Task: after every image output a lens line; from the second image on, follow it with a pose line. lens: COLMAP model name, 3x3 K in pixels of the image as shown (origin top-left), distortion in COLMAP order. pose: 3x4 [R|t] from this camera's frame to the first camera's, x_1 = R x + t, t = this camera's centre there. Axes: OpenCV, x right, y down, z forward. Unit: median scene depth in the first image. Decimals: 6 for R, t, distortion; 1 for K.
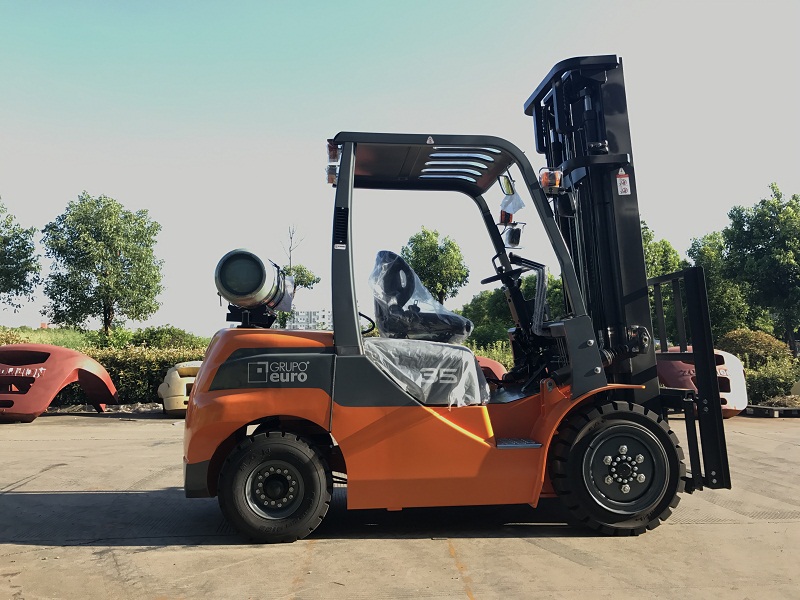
lens RADIAL K [[652.2, 0, 398.1], [0, 652.2, 299.4], [0, 0, 1]] dist [0.014816, -0.015852]
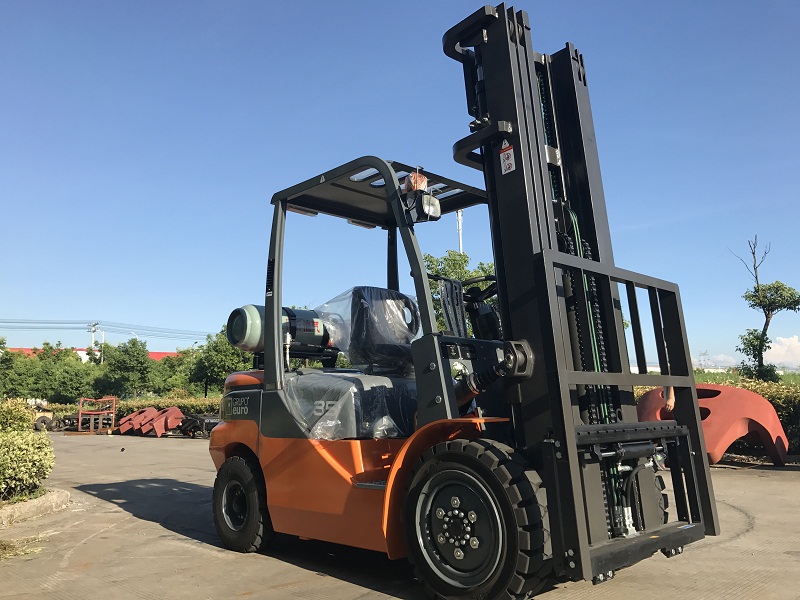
lens RADIAL K [[652.2, 0, 399.3], [0, 652.2, 297.6], [0, 0, 1]] dist [0.014816, -0.015852]
pose [[0.639952, -0.135053, -0.756454, 0.926119], [0.086587, 0.990838, -0.103647, 0.063227], [0.763521, 0.000831, 0.645782, 0.445748]]
